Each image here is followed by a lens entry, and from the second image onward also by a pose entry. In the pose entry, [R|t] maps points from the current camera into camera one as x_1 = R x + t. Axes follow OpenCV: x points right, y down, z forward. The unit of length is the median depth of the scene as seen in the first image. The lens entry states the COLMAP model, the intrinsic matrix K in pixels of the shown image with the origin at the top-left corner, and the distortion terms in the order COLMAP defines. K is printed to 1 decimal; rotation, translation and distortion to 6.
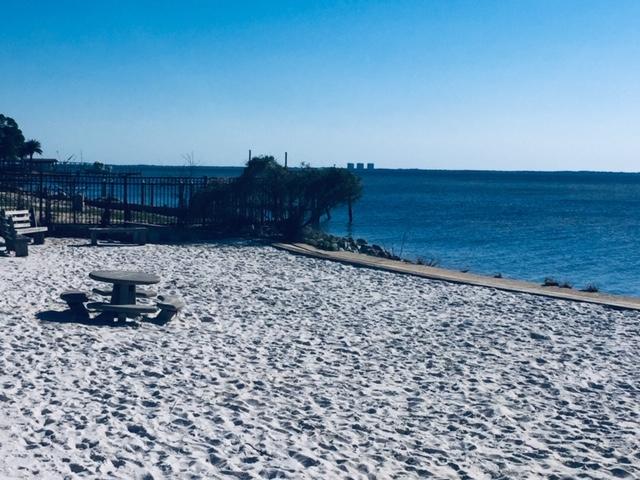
lens RADIAL K [[1130.4, 0, 321.3], [0, 1130.4, 240.5], [0, 0, 1]] dist [0.033520, 0.000000]
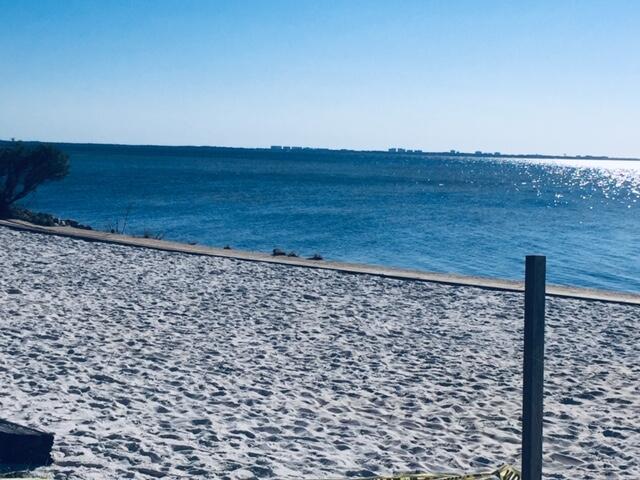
lens RADIAL K [[1130.4, 0, 318.1], [0, 1130.4, 239.2], [0, 0, 1]] dist [0.033520, 0.000000]
pose [[0.944087, -0.013198, 0.329431, -0.114021], [0.005792, 0.999708, 0.023453, -0.002145], [-0.329645, -0.020234, 0.943888, -0.067747]]
